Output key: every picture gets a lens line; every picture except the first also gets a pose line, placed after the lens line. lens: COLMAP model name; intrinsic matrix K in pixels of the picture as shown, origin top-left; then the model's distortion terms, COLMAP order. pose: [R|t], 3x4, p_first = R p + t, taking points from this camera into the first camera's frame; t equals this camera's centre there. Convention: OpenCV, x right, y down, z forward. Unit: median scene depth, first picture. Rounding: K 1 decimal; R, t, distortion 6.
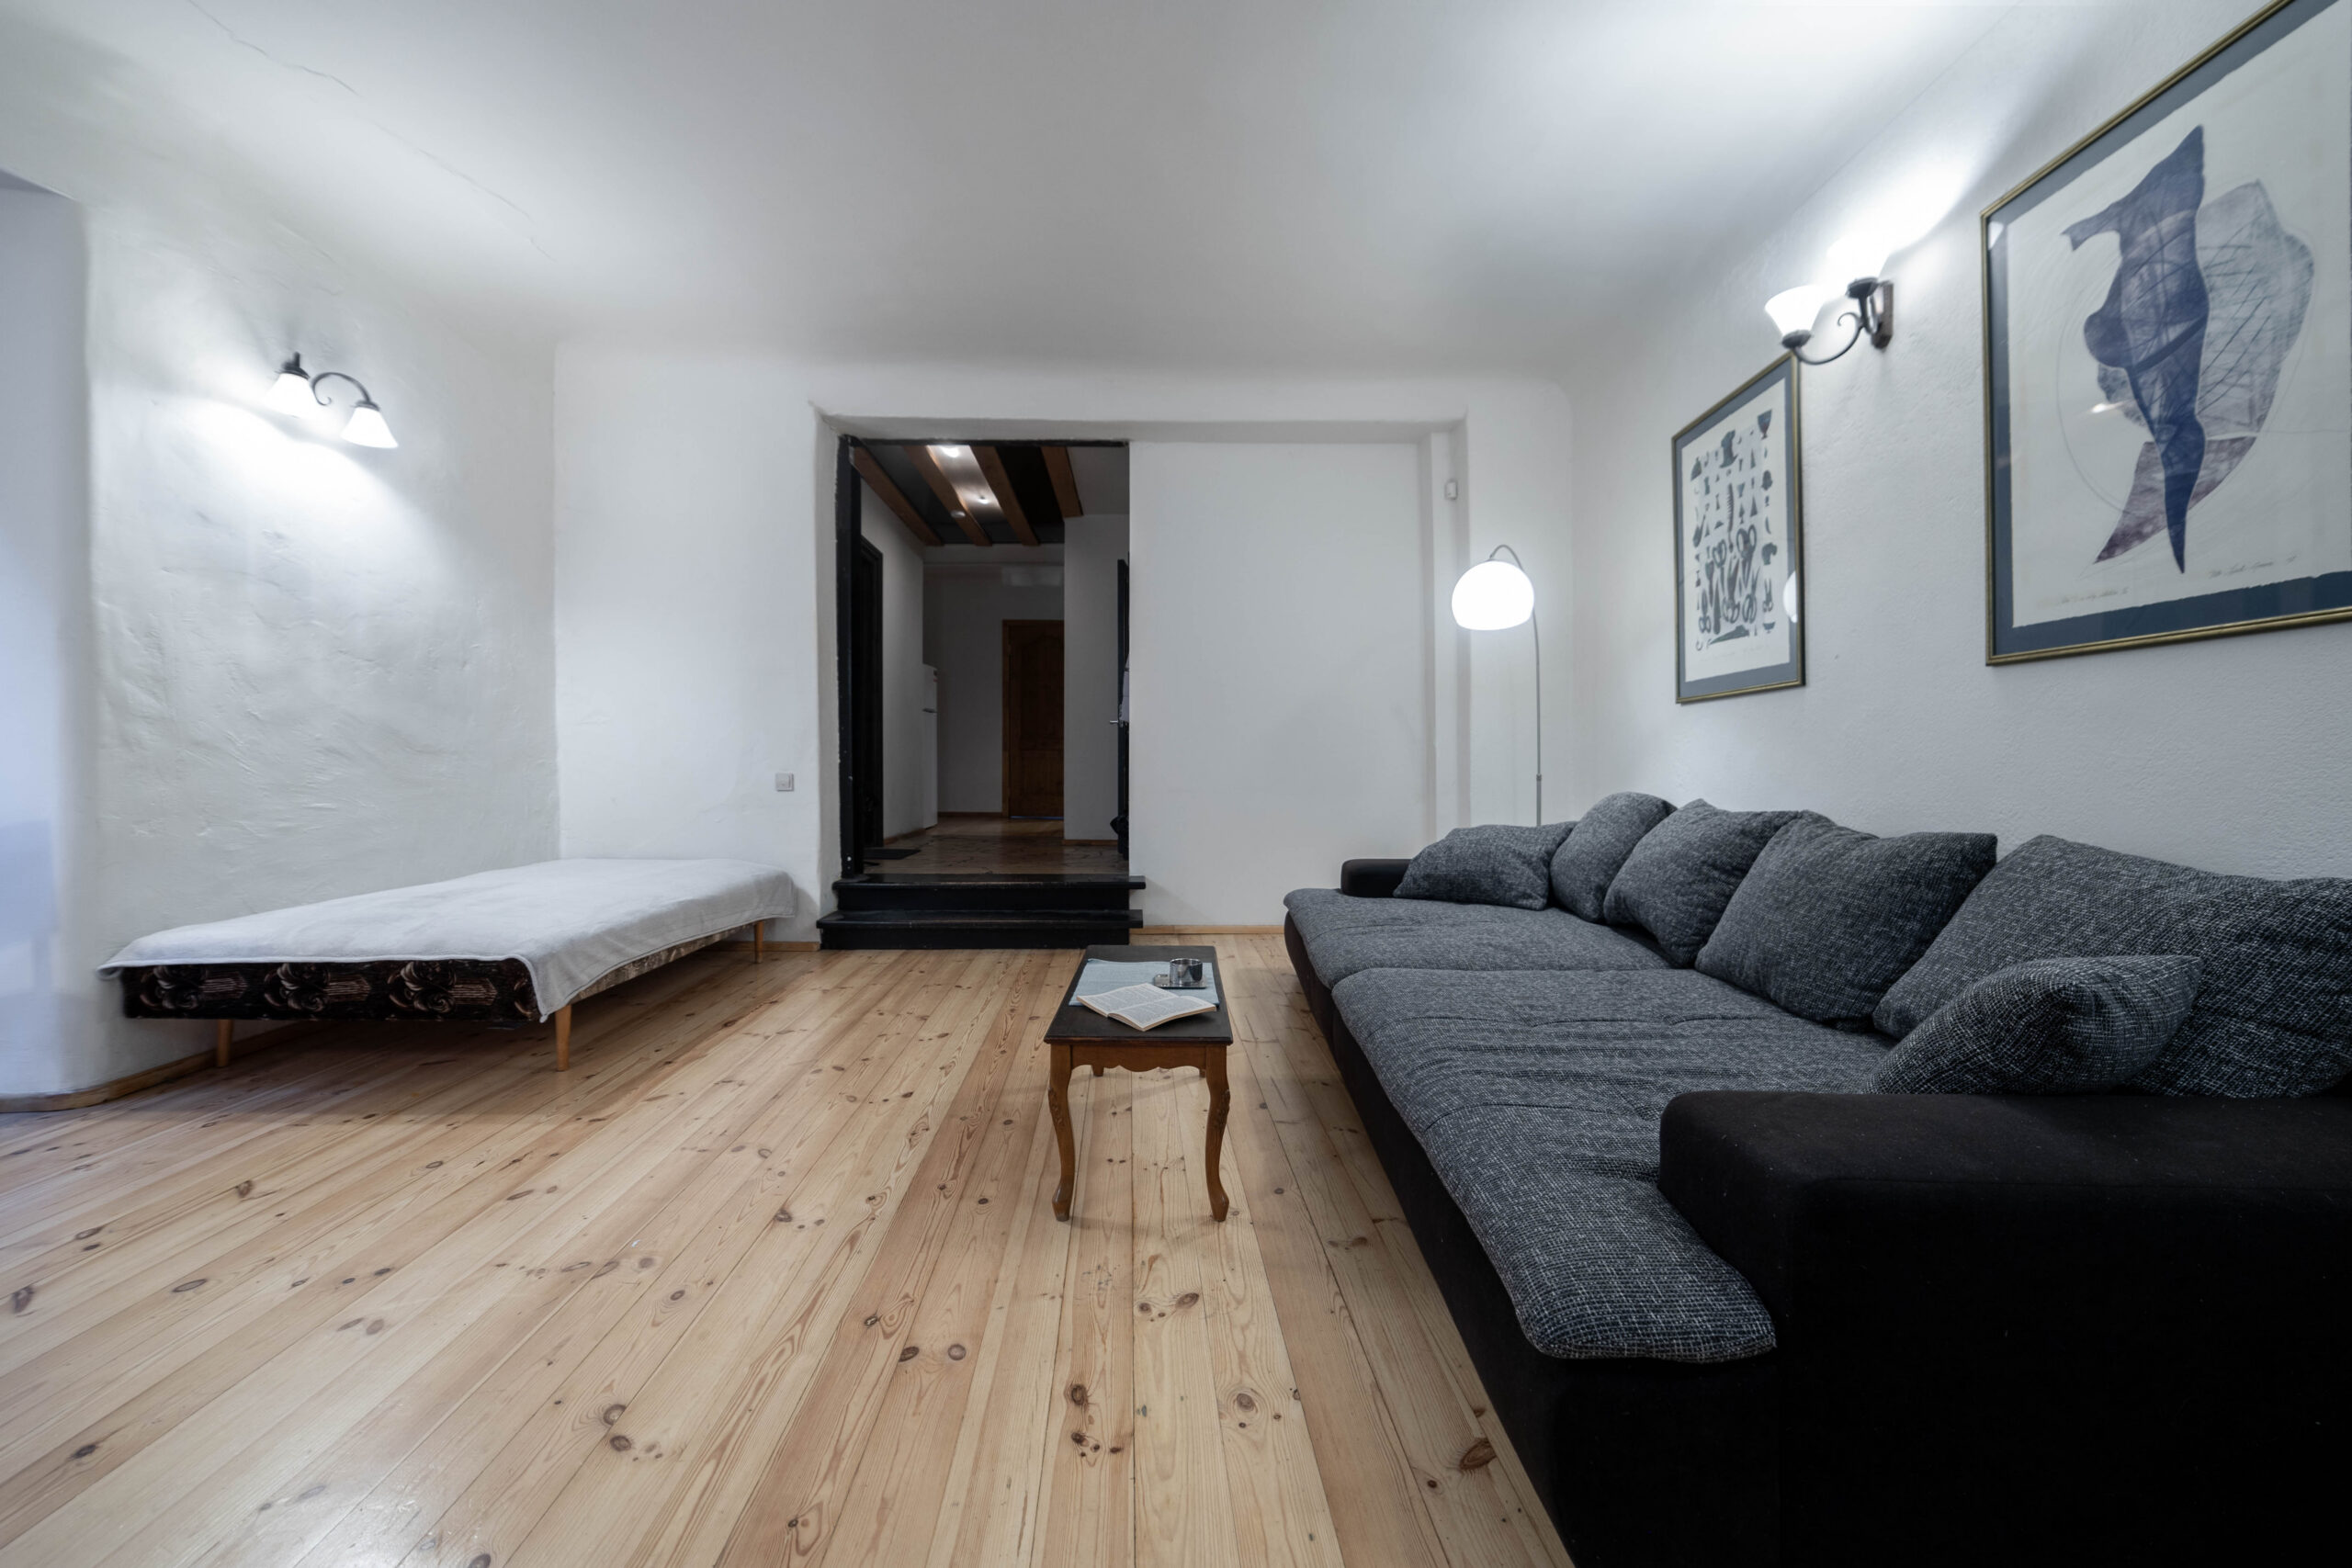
lens RADIAL K [[910.5, 0, 1164.6], [0, 910.5, 770.4], [0, 0, 1]] dist [-0.022731, 0.006996]
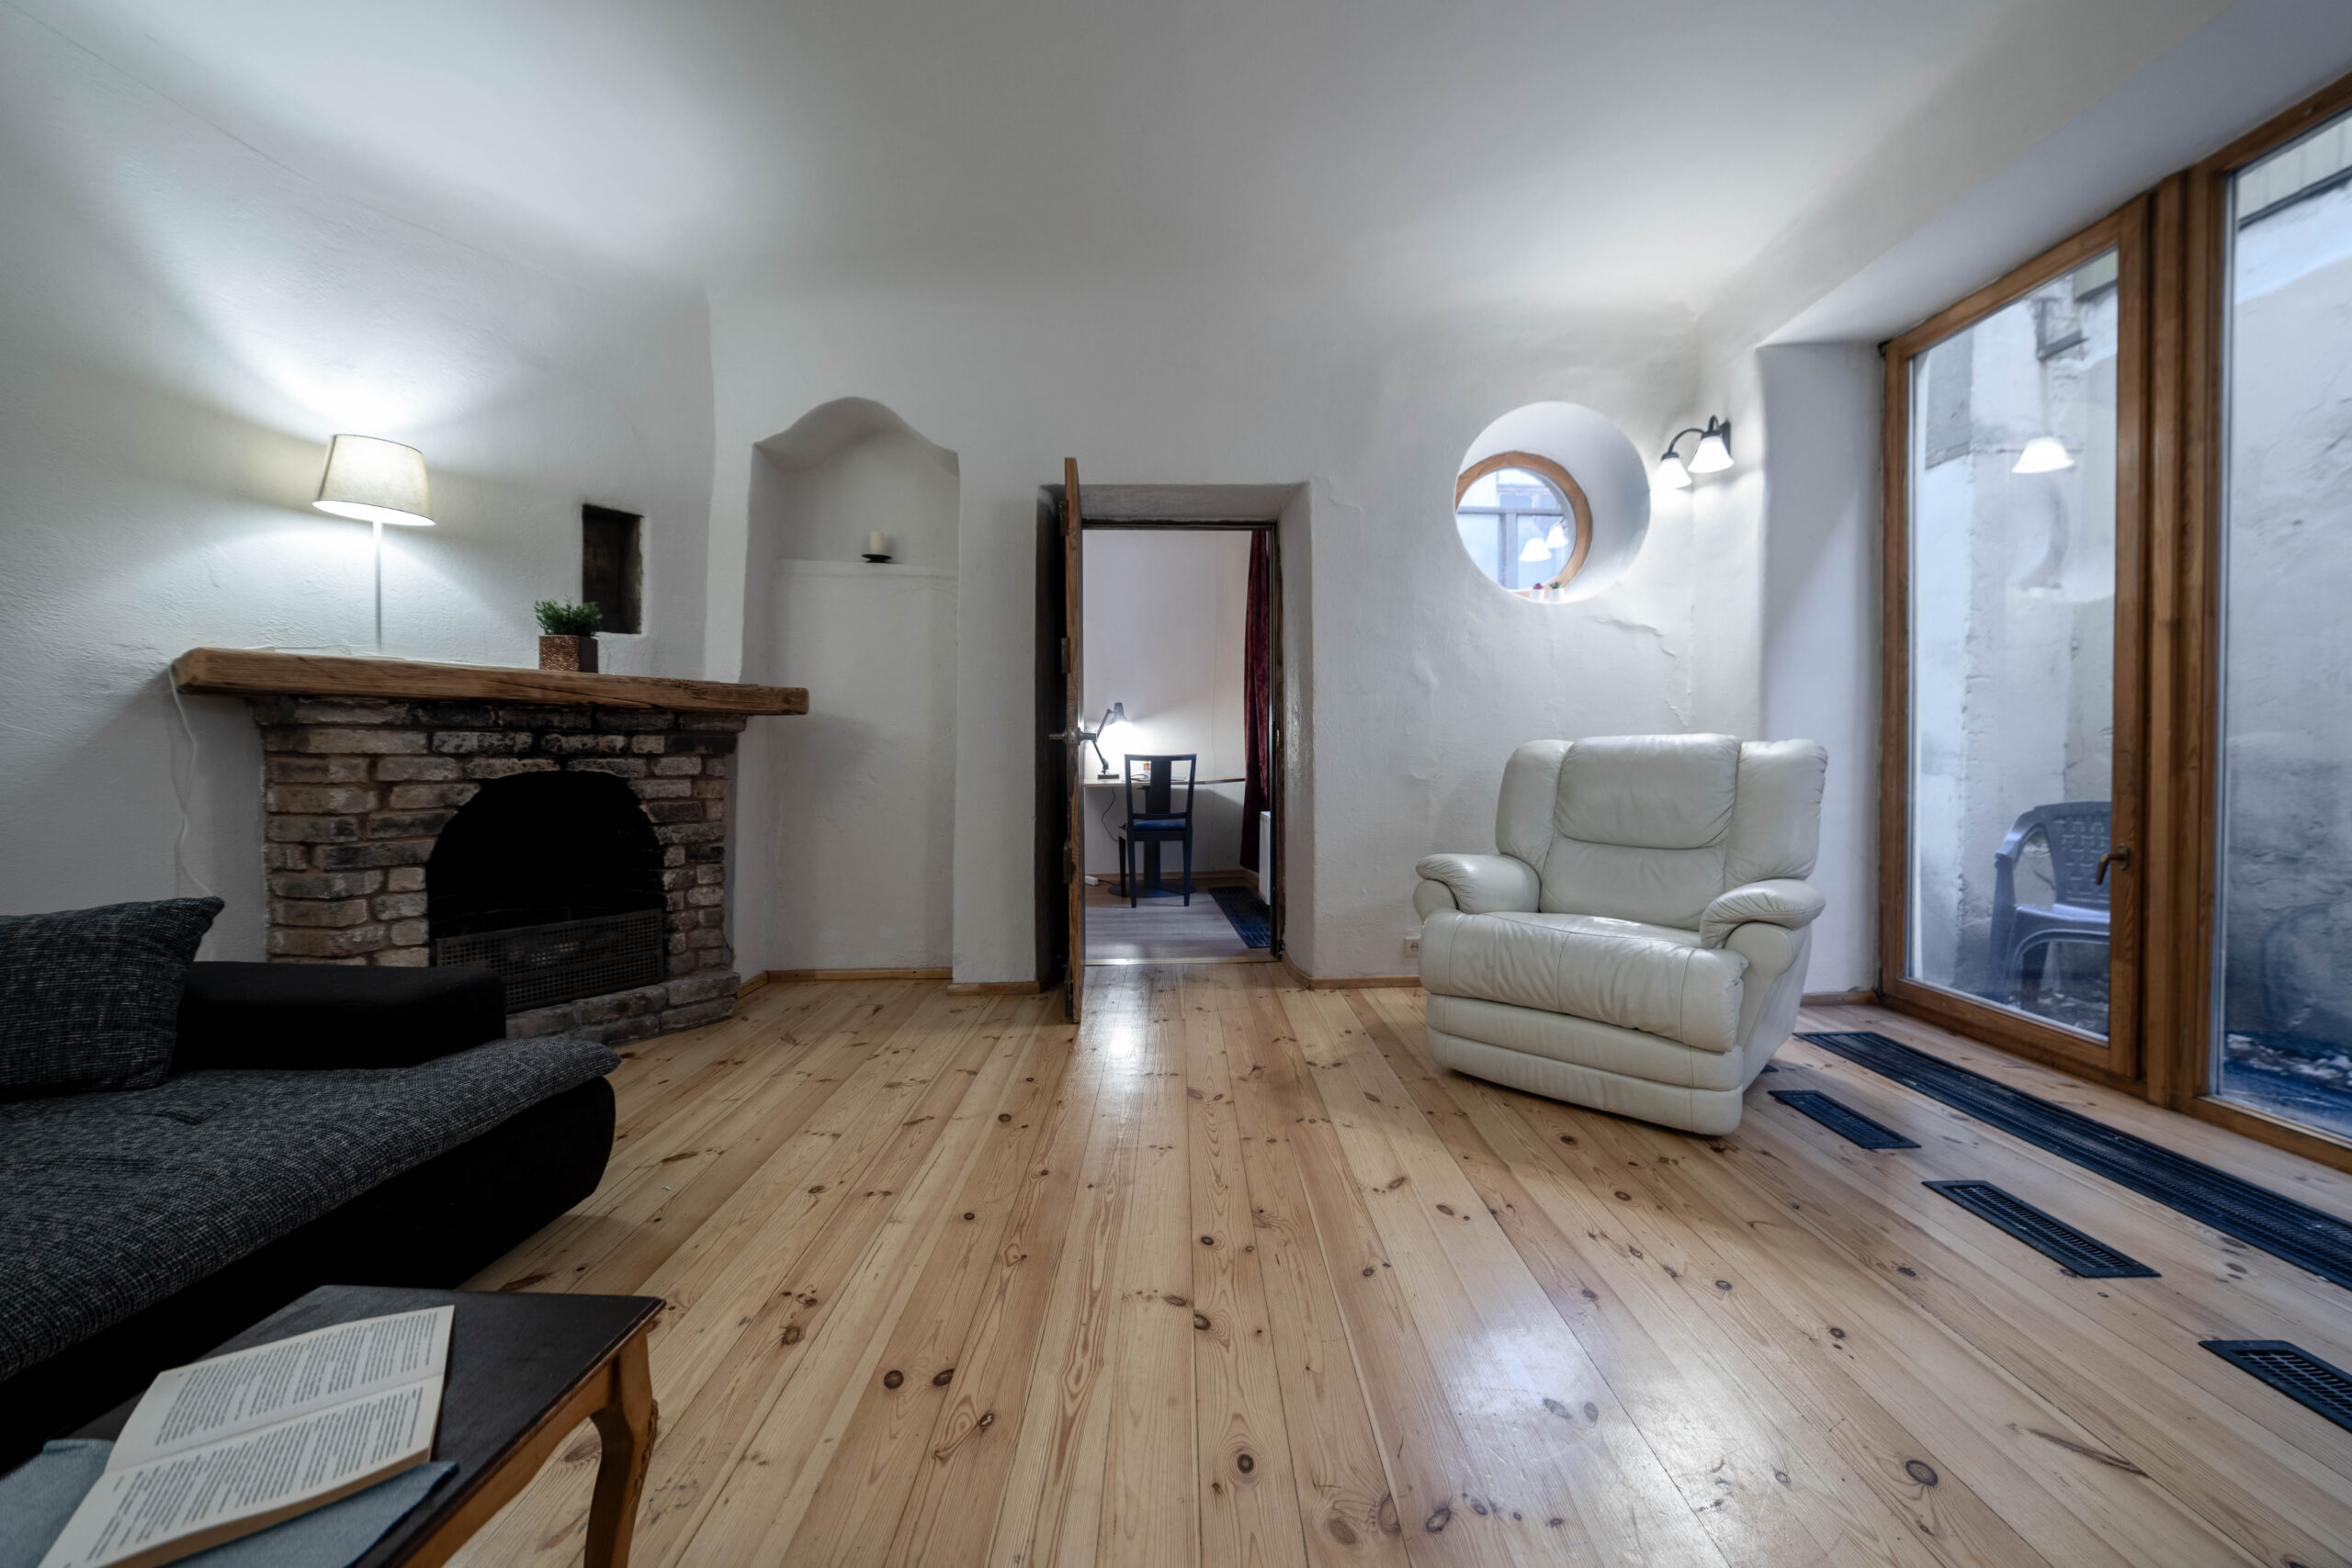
lens RADIAL K [[905.2, 0, 1188.3], [0, 905.2, 767.1], [0, 0, 1]] dist [-0.020534, 0.010078]
pose [[-0.999466, 0.002550, 0.032564, -0.331666], [0.003576, 0.999498, 0.031487, -0.015153], [-0.032468, 0.031587, -0.998974, 1.108448]]
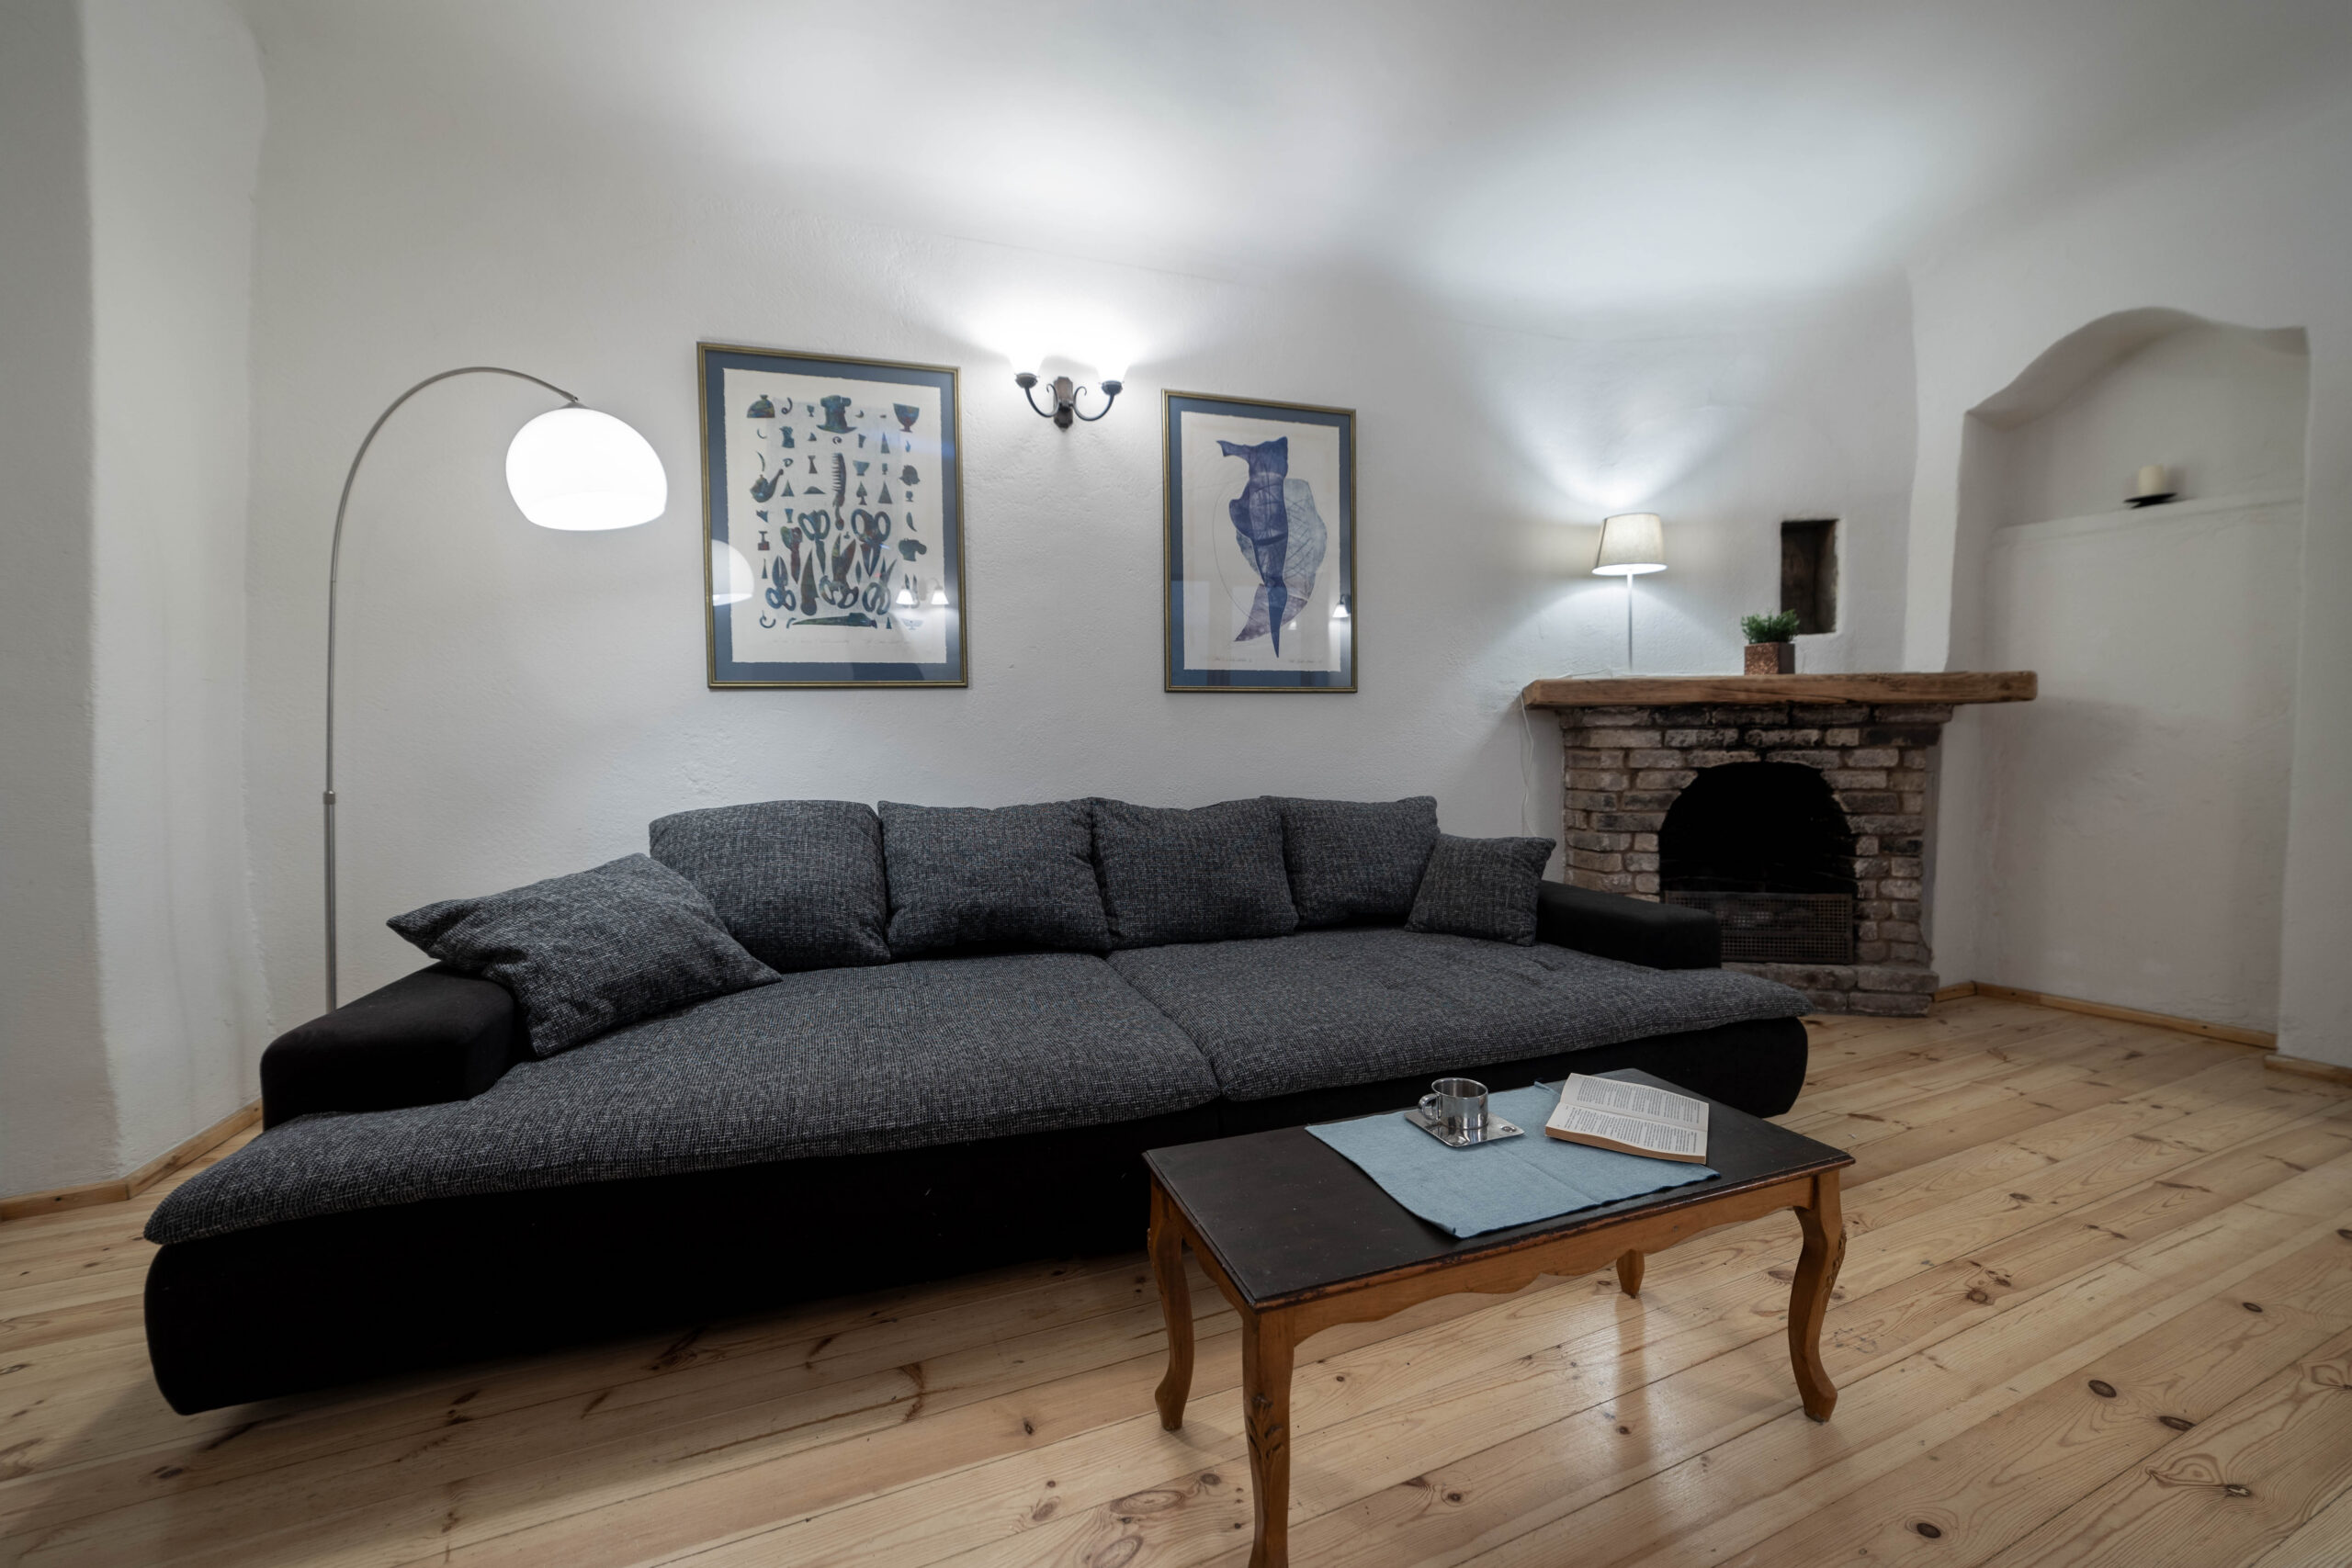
lens RADIAL K [[910.5, 0, 1164.6], [0, 910.5, 770.4], [0, 0, 1]] dist [-0.022731, 0.006996]
pose [[-0.349838, -0.014349, 0.936700, -0.429545], [0.023875, 0.999421, 0.024226, -0.017247], [-0.936506, 0.030839, -0.349293, 1.273035]]
